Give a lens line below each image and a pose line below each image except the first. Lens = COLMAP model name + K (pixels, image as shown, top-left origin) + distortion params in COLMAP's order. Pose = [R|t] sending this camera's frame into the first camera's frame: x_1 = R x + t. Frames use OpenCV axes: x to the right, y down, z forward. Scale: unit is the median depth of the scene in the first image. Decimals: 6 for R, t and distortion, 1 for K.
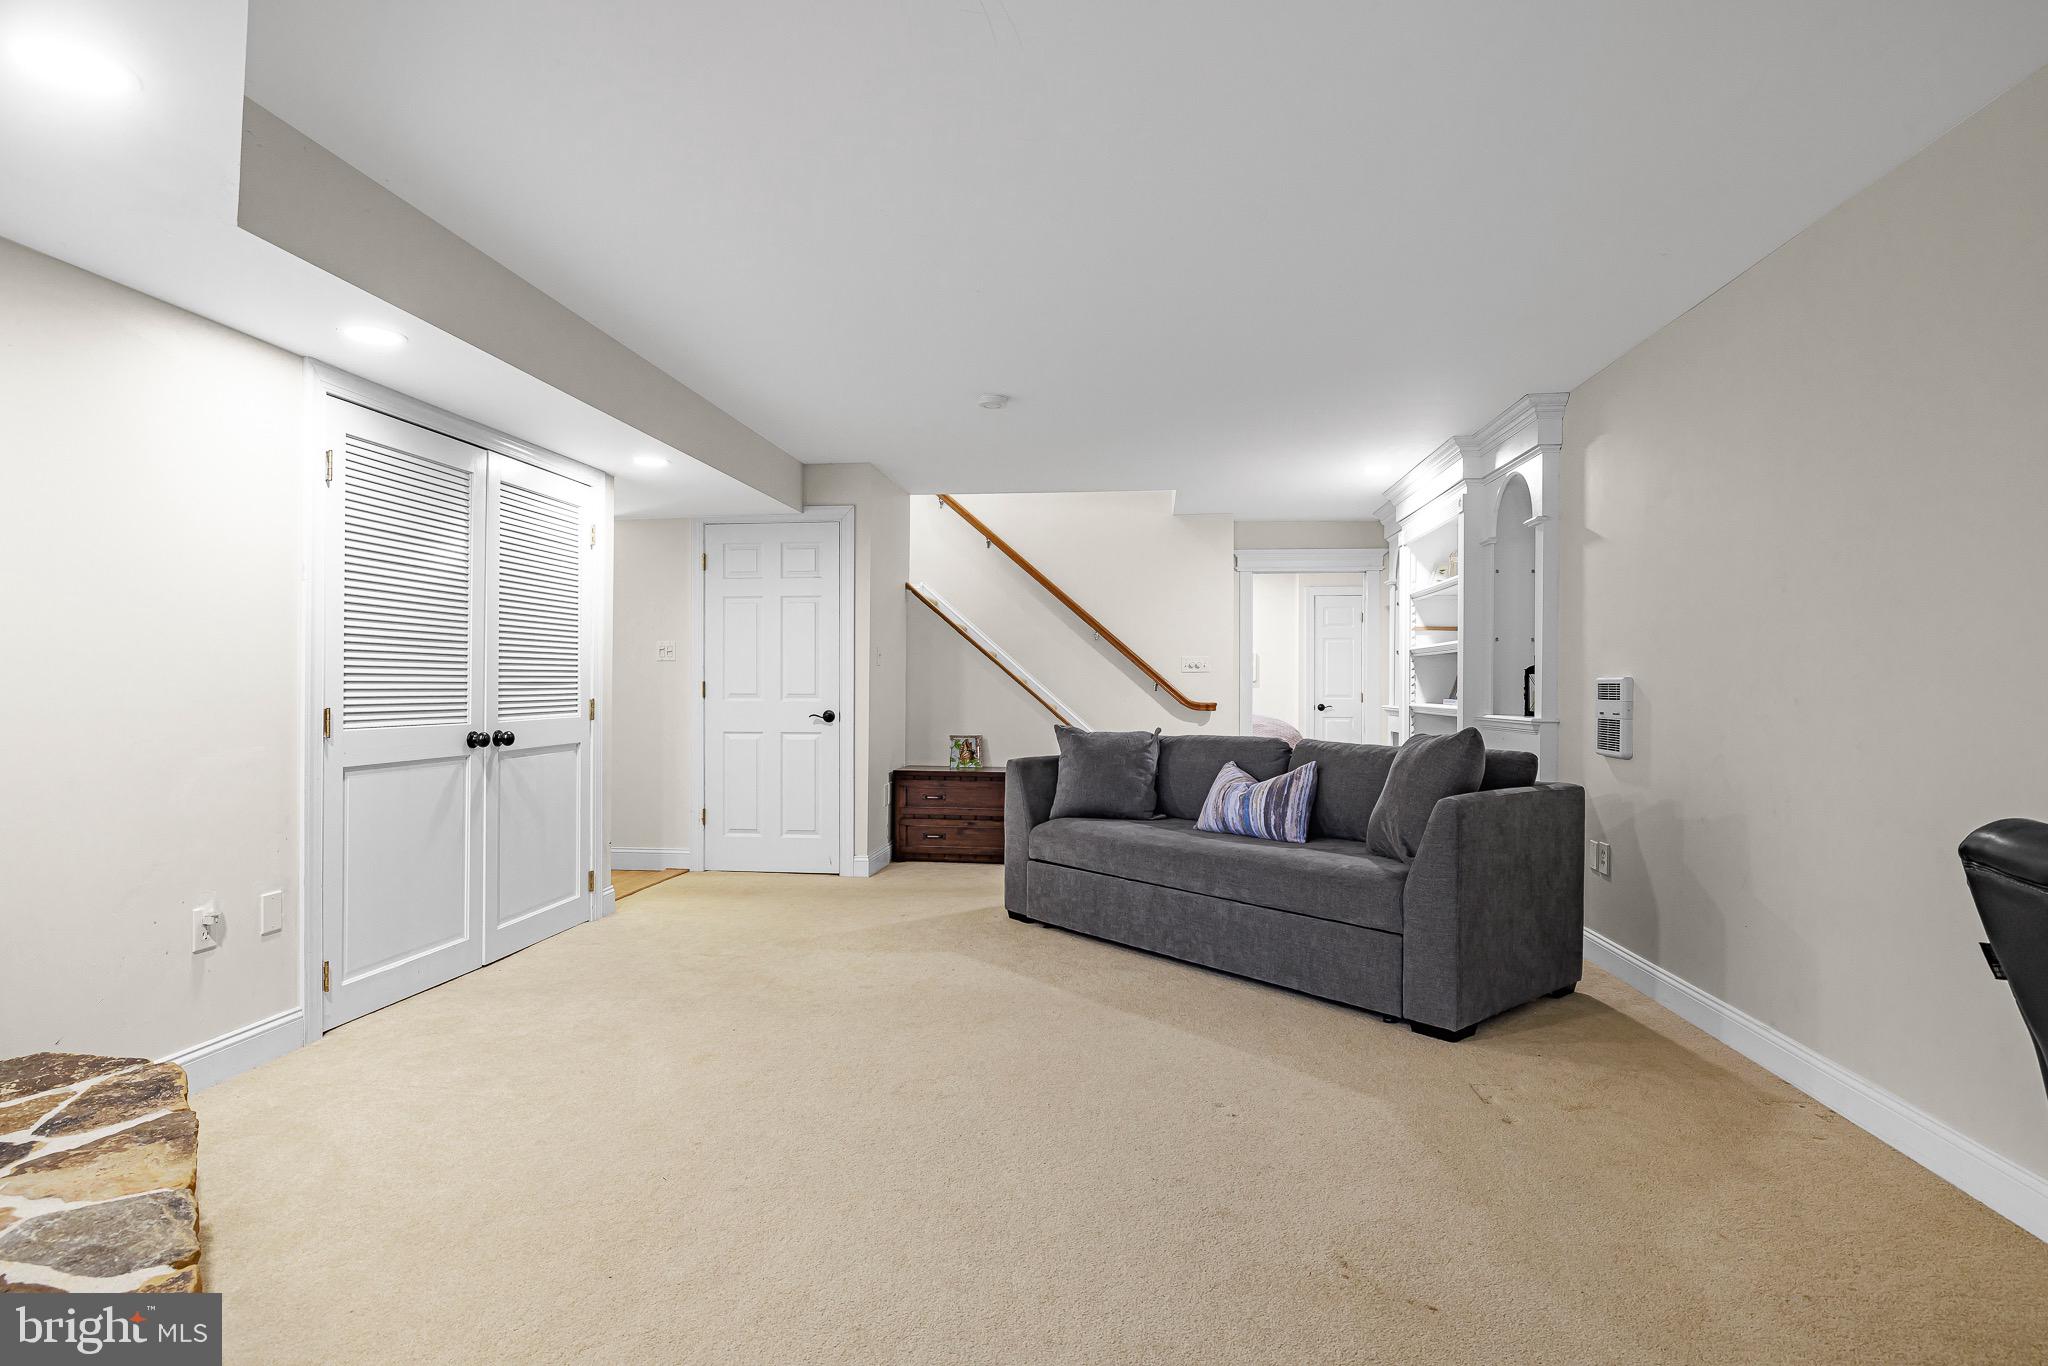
lens RADIAL K [[1050.1, 0, 1024.0], [0, 1050.1, 683.0], [0, 0, 1]] dist [0.000627, 0.000052]
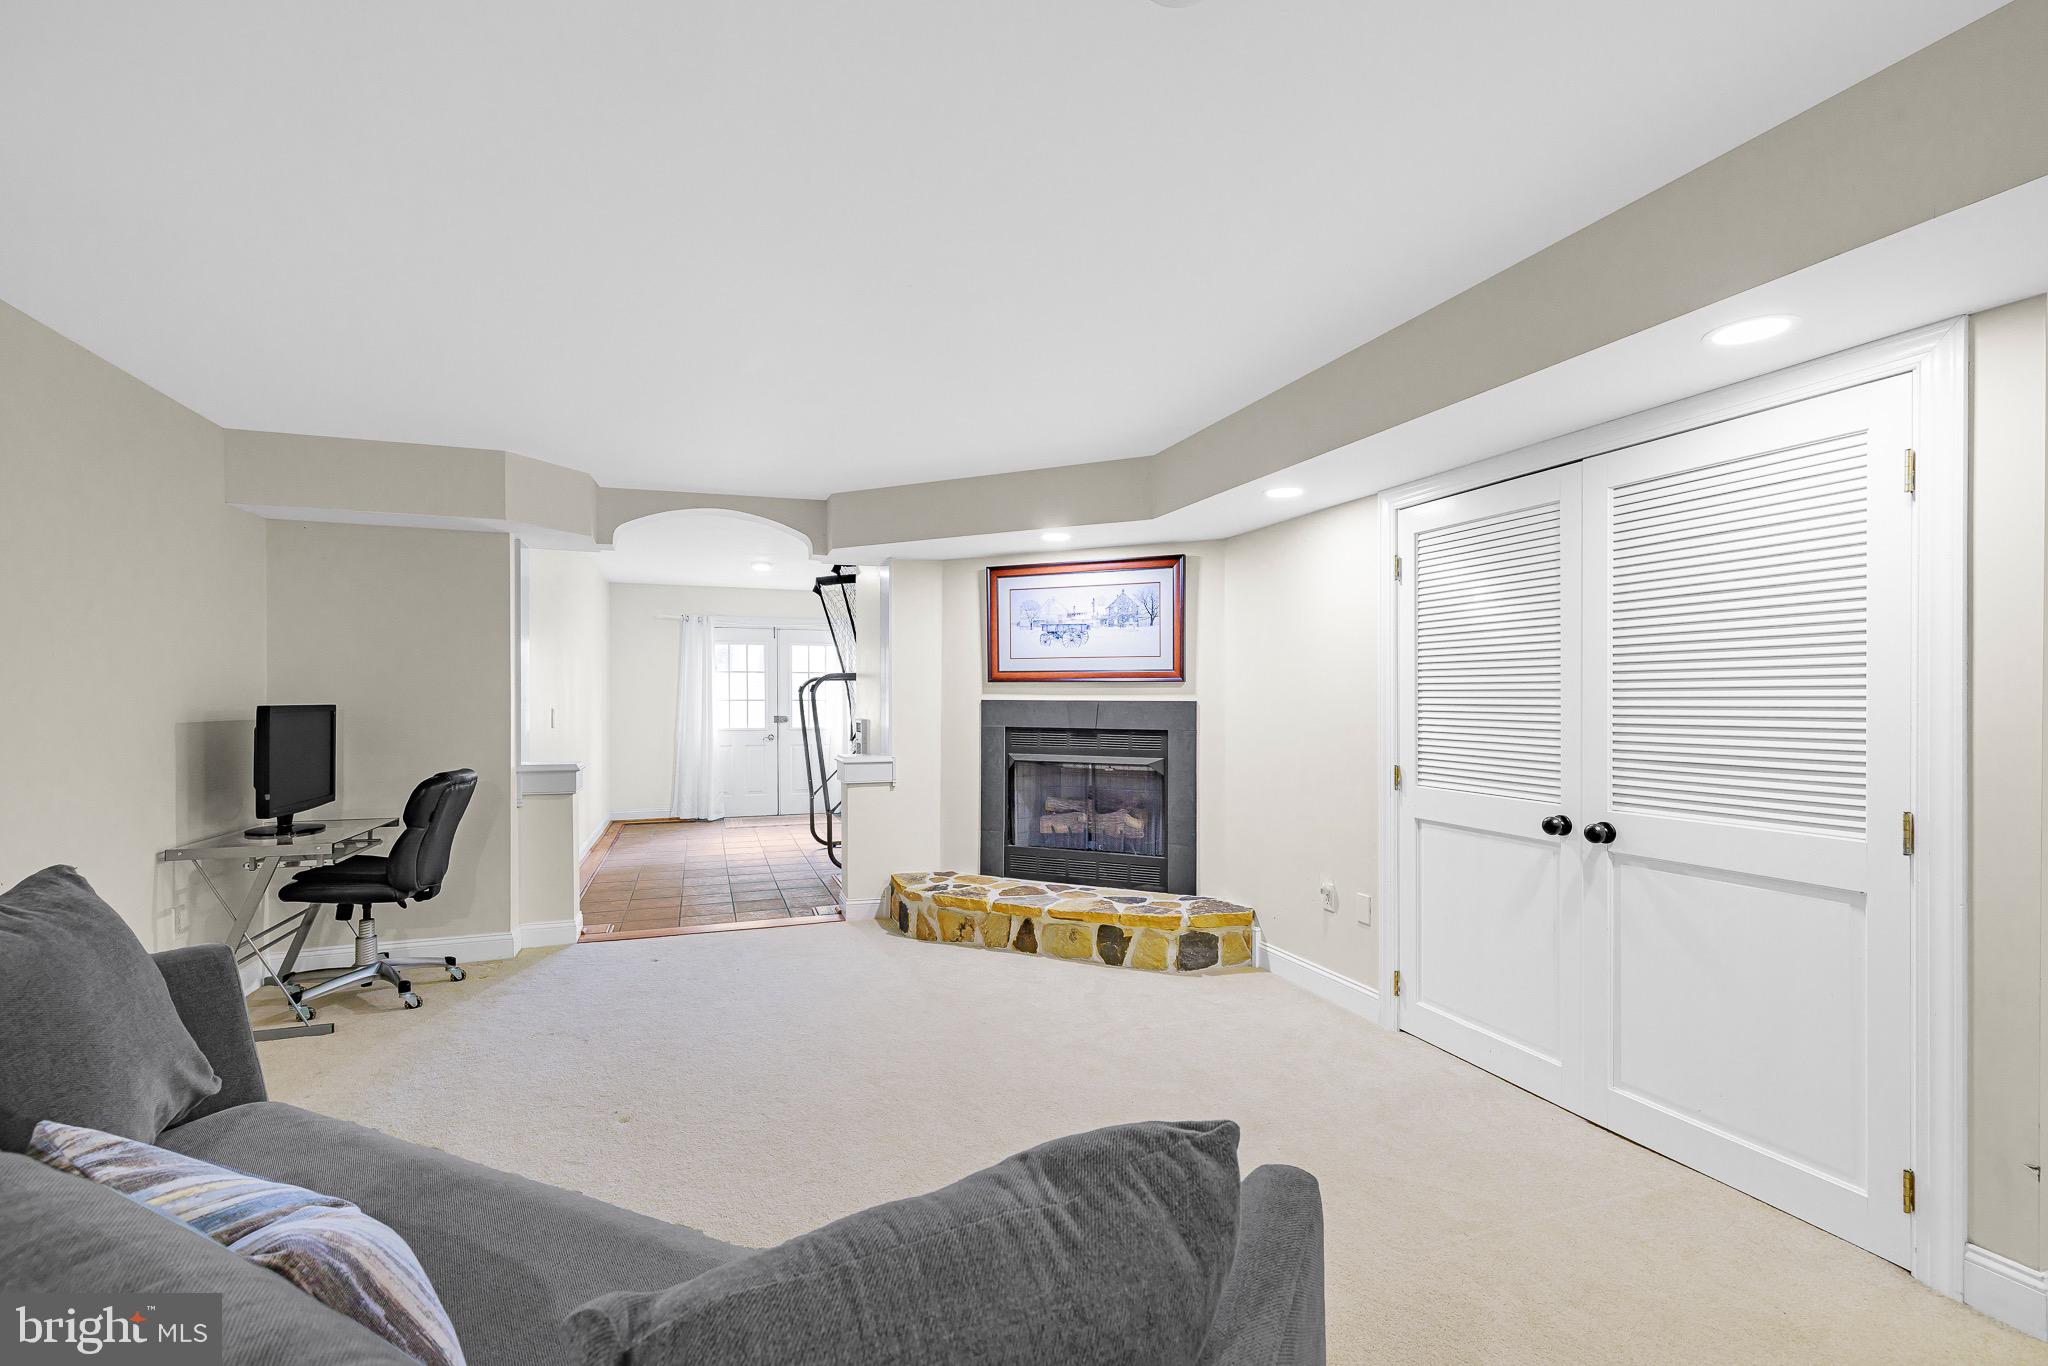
lens RADIAL K [[875.8, 0, 1024.0], [0, 875.8, 683.0], [0, 0, 1]] dist [0.001940, 0.000092]
pose [[-0.893759, -0.016354, -0.448249, 0.158693], [-0.006426, 0.999699, -0.023659, -0.037196], [0.448501, -0.018265, -0.893595, 1.370524]]
